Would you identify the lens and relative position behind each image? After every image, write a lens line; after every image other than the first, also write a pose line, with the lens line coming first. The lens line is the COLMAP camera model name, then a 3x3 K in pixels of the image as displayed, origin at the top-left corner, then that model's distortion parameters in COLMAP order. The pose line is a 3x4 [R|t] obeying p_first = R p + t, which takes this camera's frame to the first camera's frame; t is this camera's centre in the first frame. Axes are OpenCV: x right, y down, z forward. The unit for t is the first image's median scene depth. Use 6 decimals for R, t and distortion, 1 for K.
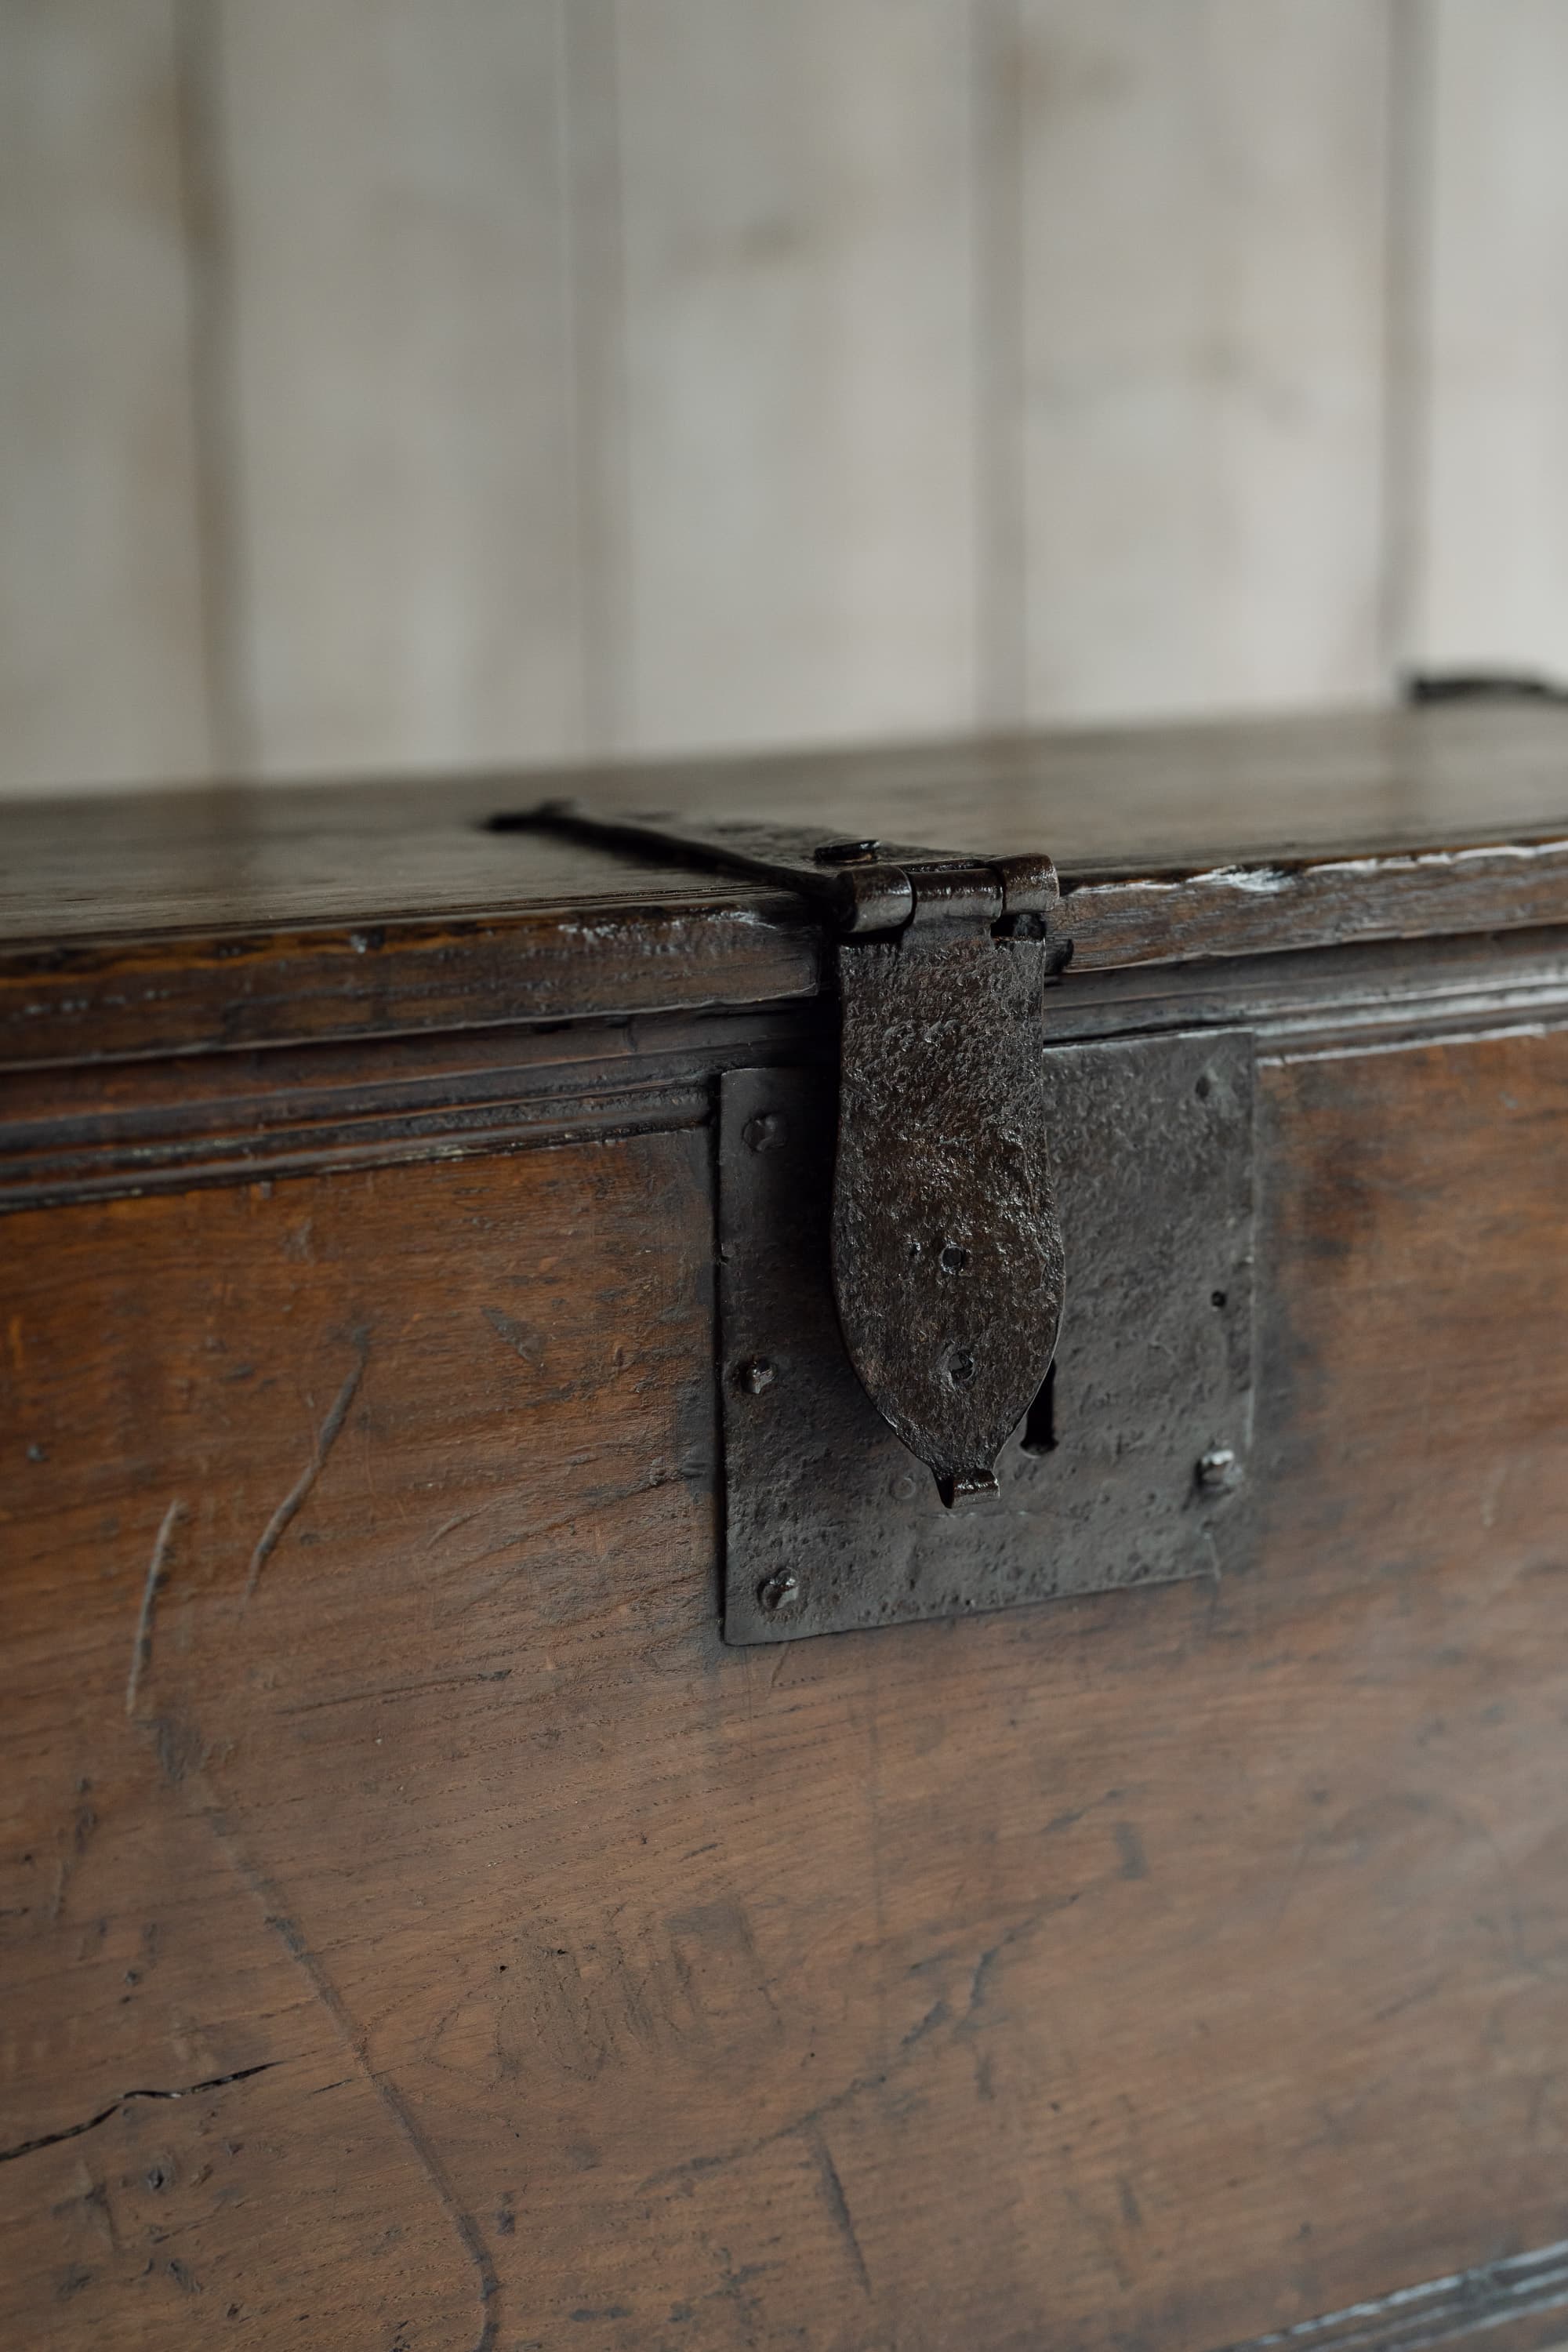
lens RADIAL K [[3335.9, 0, 714.0], [0, 3335.9, 1125.7], [0, 0, 1]] dist [0.013539, 0.000000]
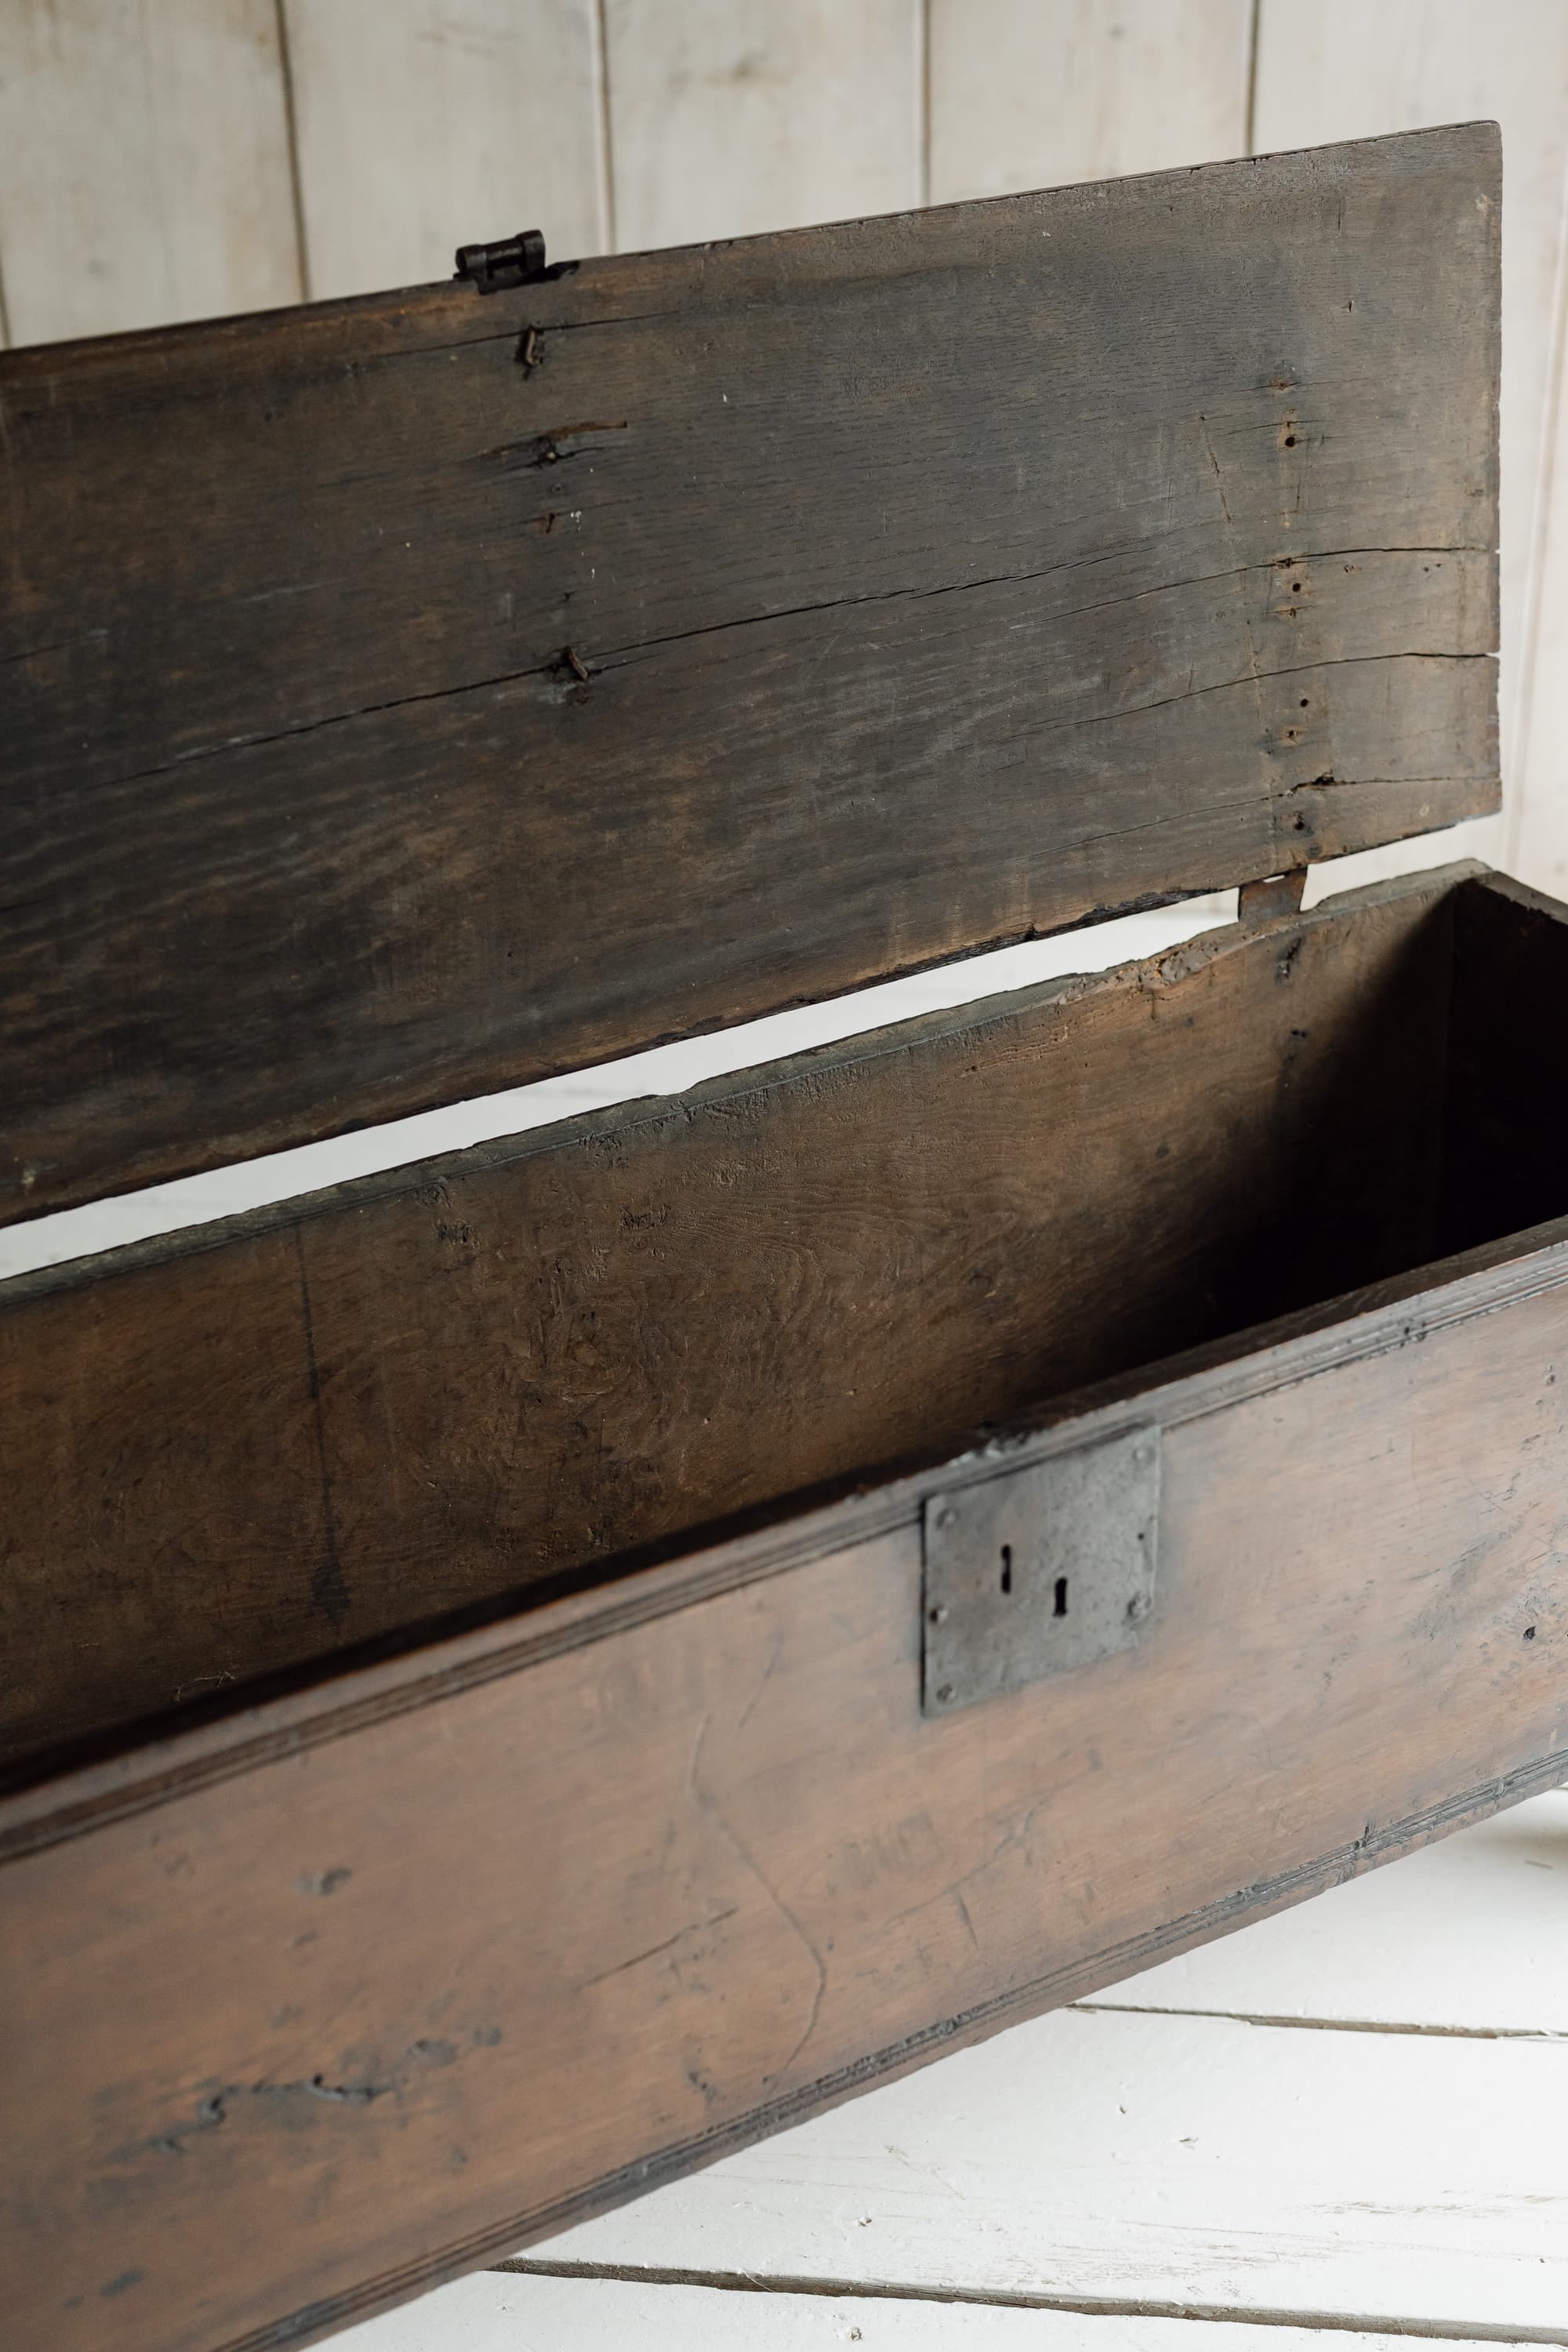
lens RADIAL K [[3335.9, 0, 764.8], [0, 3335.9, 1183.6], [0, 0, 1]] dist [0.013539, 0.000000]
pose [[0.997590, -0.032664, 0.061212, -0.220440], [0.012285, 0.951465, 0.307512, -0.845951], [-0.068286, -0.306019, 0.949573, -0.984089]]
